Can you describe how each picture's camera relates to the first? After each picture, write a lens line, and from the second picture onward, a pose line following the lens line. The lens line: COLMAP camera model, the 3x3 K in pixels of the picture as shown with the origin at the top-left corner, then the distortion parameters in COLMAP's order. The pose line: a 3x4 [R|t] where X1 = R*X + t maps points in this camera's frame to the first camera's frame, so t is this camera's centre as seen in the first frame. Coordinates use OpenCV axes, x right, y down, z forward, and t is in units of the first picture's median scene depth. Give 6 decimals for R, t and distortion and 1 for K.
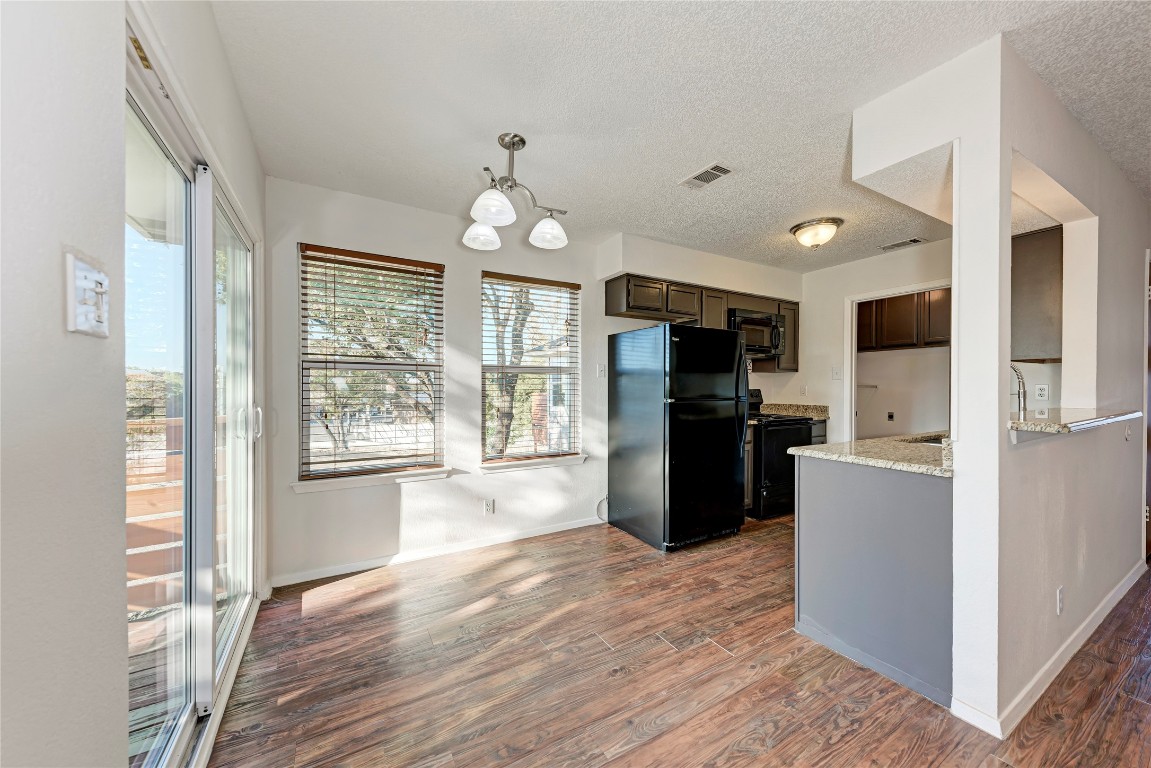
lens RADIAL K [[414.8, 0, 579.4], [0, 414.8, 389.6], [0, 0, 1]] dist [0.017550, -0.003691]
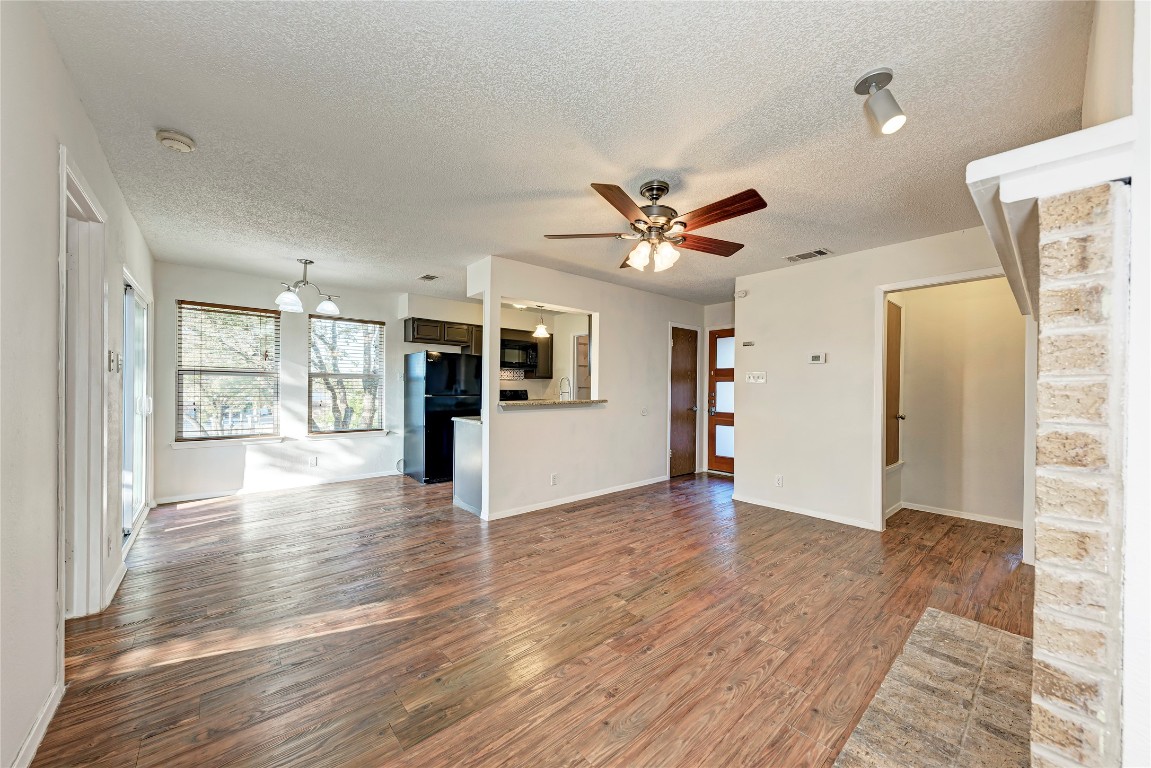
lens RADIAL K [[414.8, 0, 576.9], [0, 414.8, 390.4], [0, 0, 1]] dist [0.017550, -0.003691]
pose [[0.983546, 0.008419, 0.180459, 0.465862], [-0.008422, 0.999964, -0.000750, 0.000367], [-0.180459, -0.000782, 0.983582, -0.727693]]
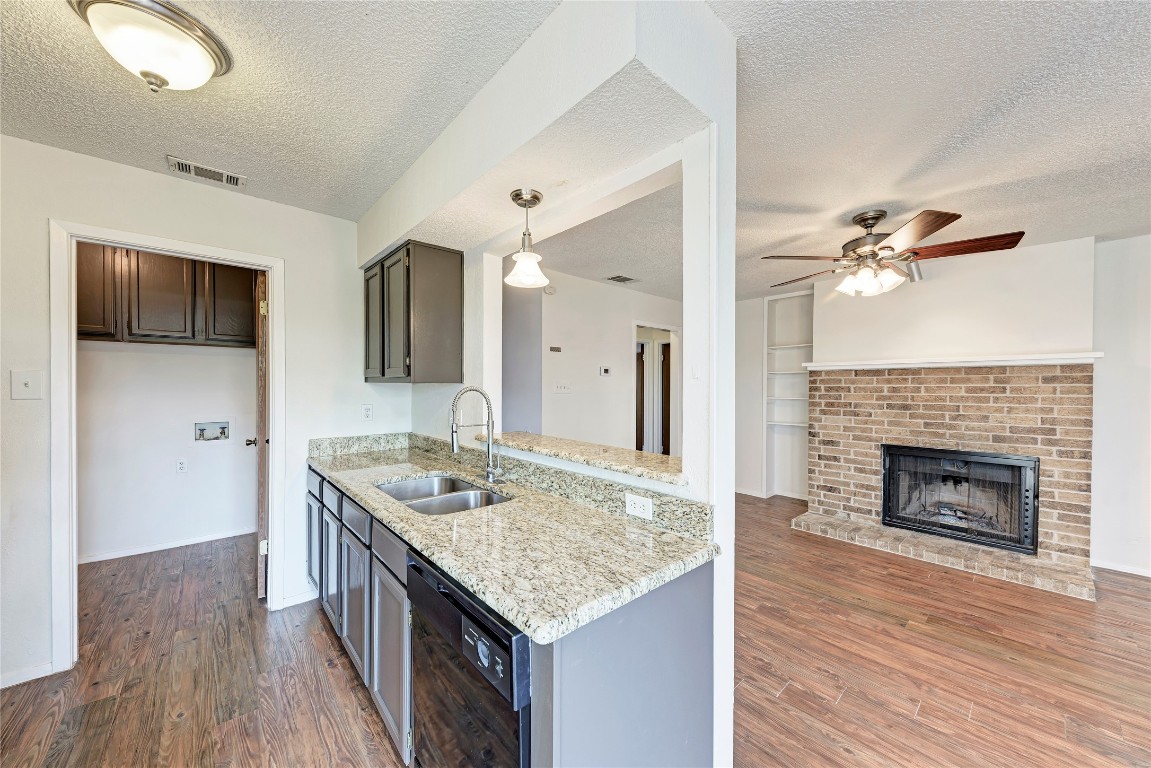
lens RADIAL K [[414.8, 0, 574.1], [0, 414.8, 389.8], [0, 0, 1]] dist [0.017550, -0.003691]
pose [[-0.198067, -0.009479, 0.980143, 0.082077], [-0.002743, 0.999955, 0.009116, -0.049999], [-0.980185, -0.000883, -0.198084, 0.659810]]
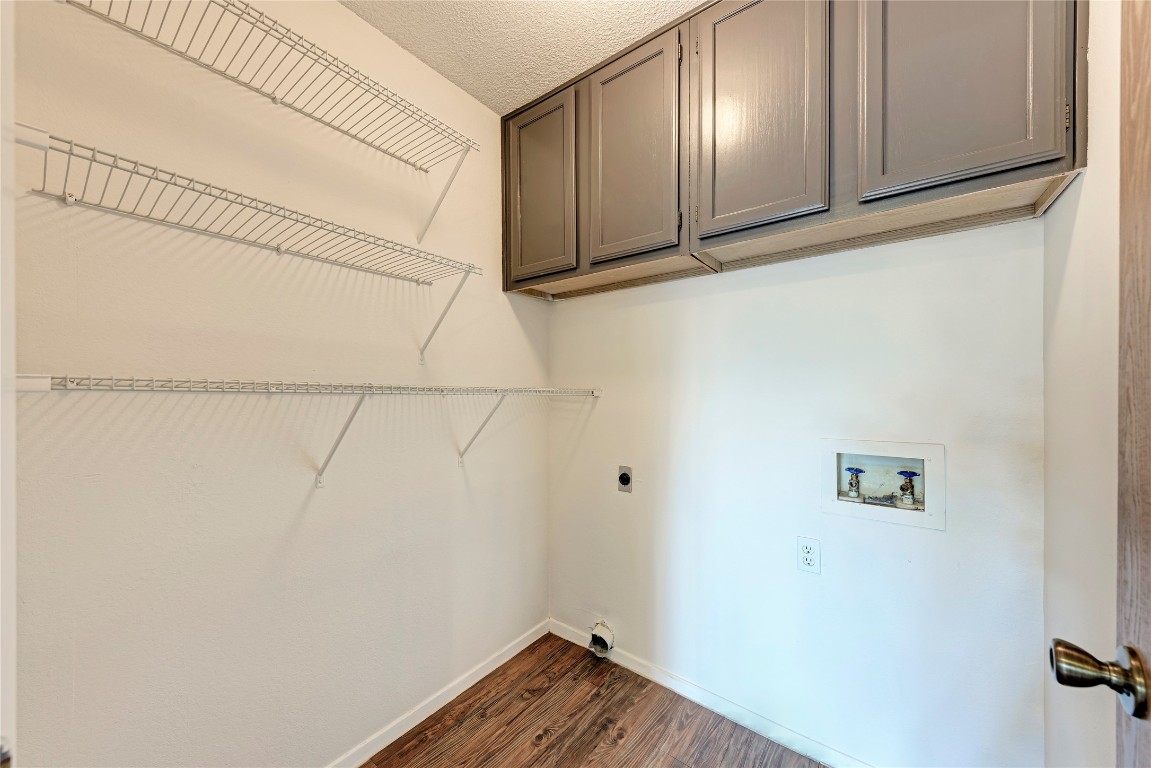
lens RADIAL K [[414.8, 0, 582.2], [0, 414.8, 389.5], [0, 0, 1]] dist [0.017550, -0.003691]
pose [[0.923180, -0.002651, 0.384358, 0.931580], [0.003205, 0.999995, -0.000799, -0.014940], [-0.384353, 0.001969, 0.923184, 1.112035]]
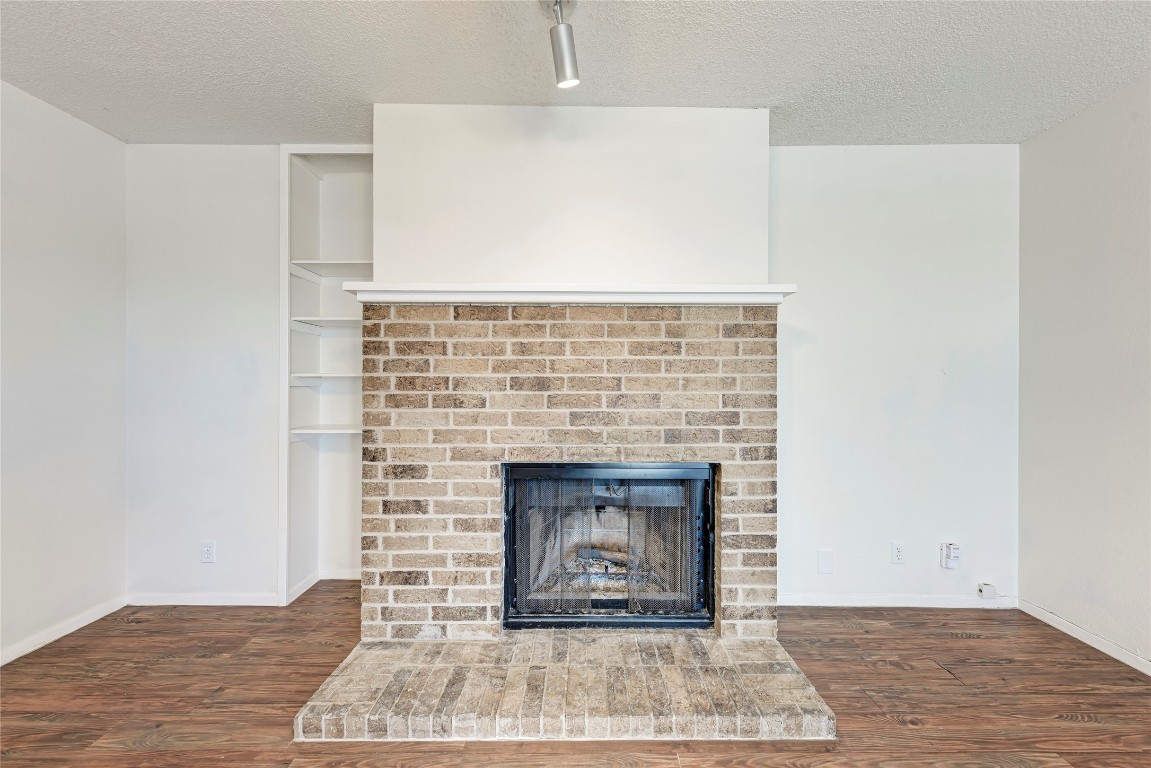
lens RADIAL K [[414.8, 0, 578.5], [0, 414.8, 387.8], [0, 0, 1]] dist [0.017550, -0.003691]
pose [[-0.860633, -0.002569, 0.509219, 0.674154], [-0.001225, 0.999995, 0.002974, 0.006161], [-0.509224, 0.001936, -0.860632, 0.025482]]
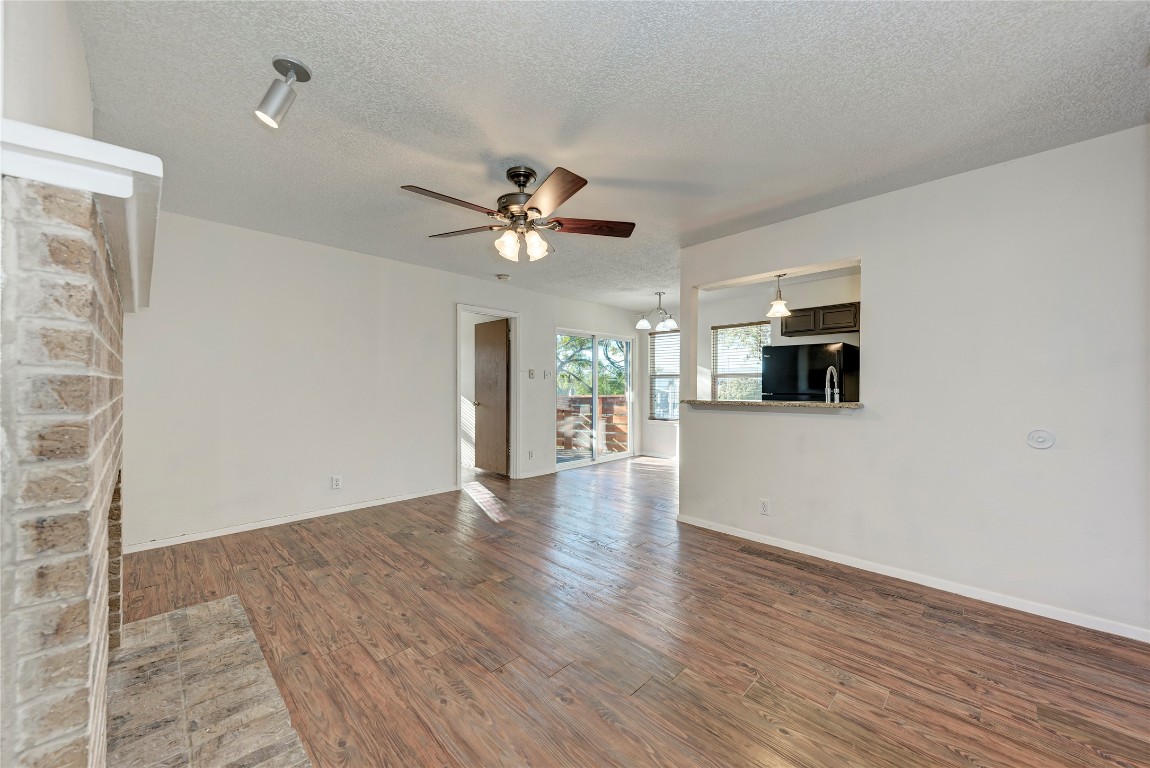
lens RADIAL K [[414.4, 0, 583.0], [0, 414.4, 390.5], [0, 0, 1]] dist [0.017550, -0.003691]
pose [[0.263849, 0.014052, -0.964462, 1.444283], [-0.006154, 0.999898, 0.012885, -0.003749], [0.964544, 0.002536, 0.263909, -0.107200]]
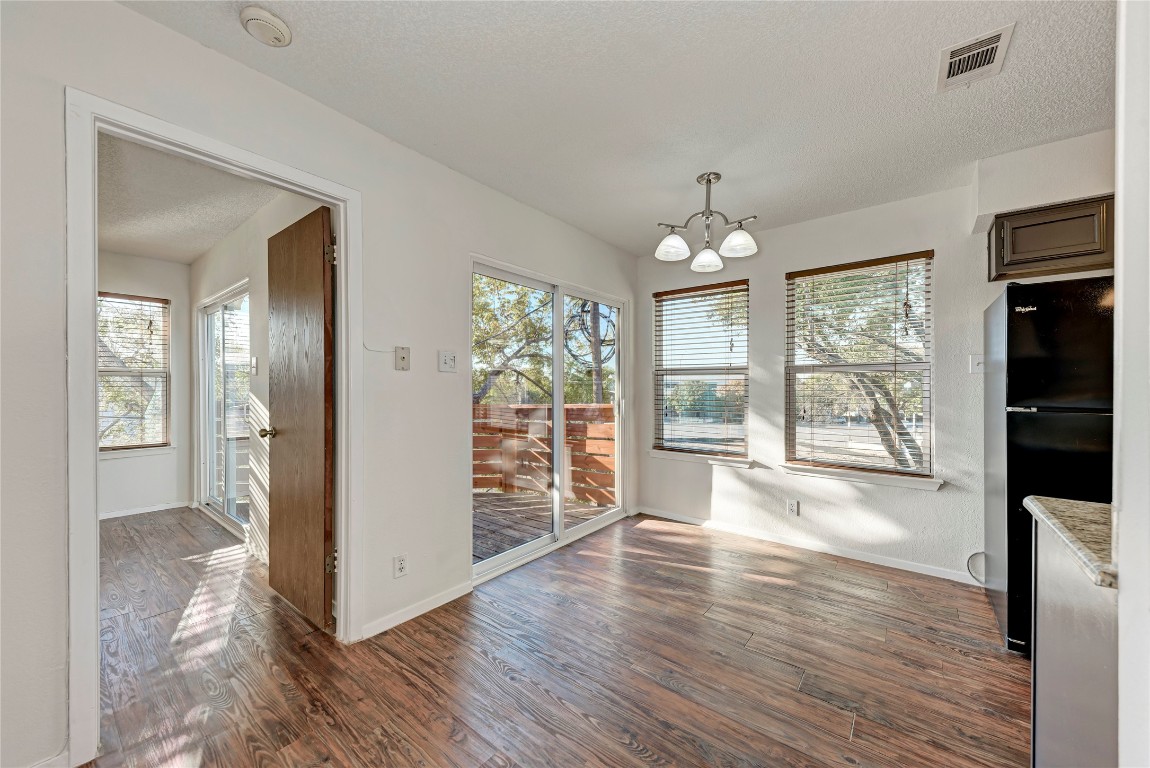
lens RADIAL K [[414.4, 0, 577.6], [0, 414.4, 387.6], [0, 0, 1]] dist [0.017550, -0.003691]
pose [[0.367389, -0.001220, -0.930067, 0.503609], [-0.008457, 0.999953, -0.004652, 0.003413], [0.930029, 0.009575, 0.367361, 0.144433]]
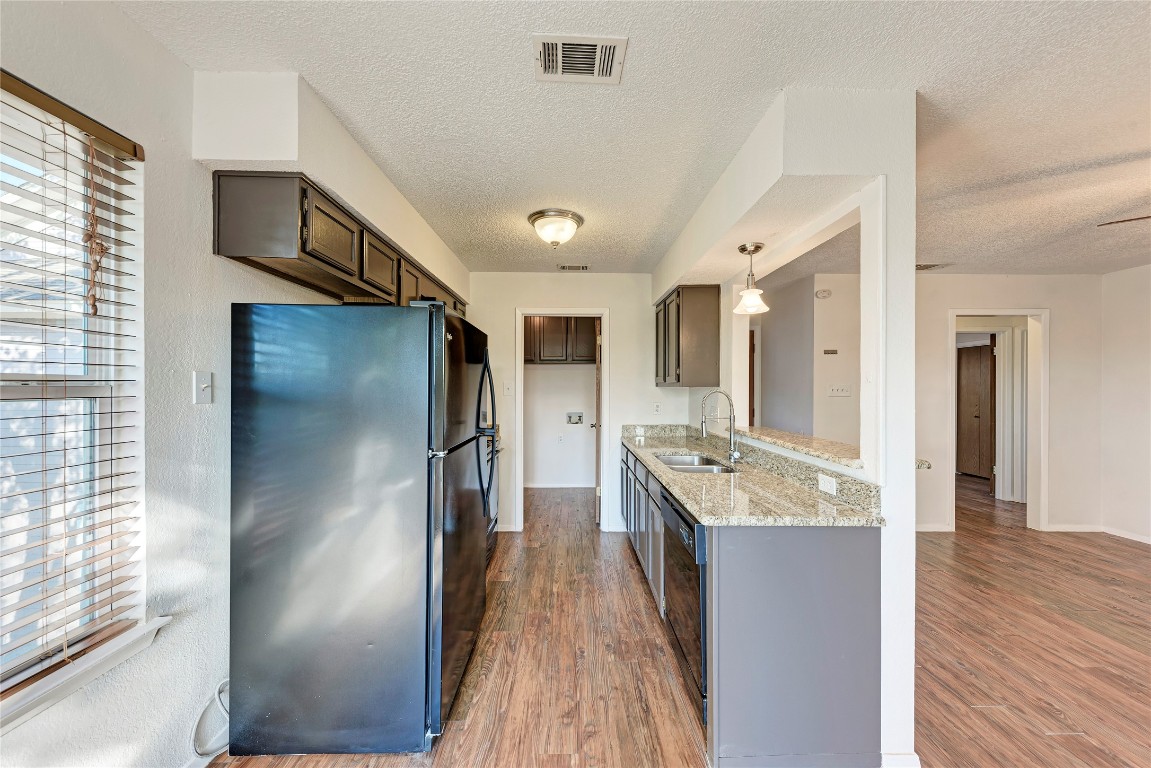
lens RADIAL K [[414.8, 0, 577.1], [0, 414.8, 390.1], [0, 0, 1]] dist [0.017550, -0.003691]
pose [[0.487011, -0.001849, 0.873394, -0.139203], [-0.001522, 0.999994, 0.002965, -0.049545], [-0.873395, -0.002773, 0.487005, 0.532368]]
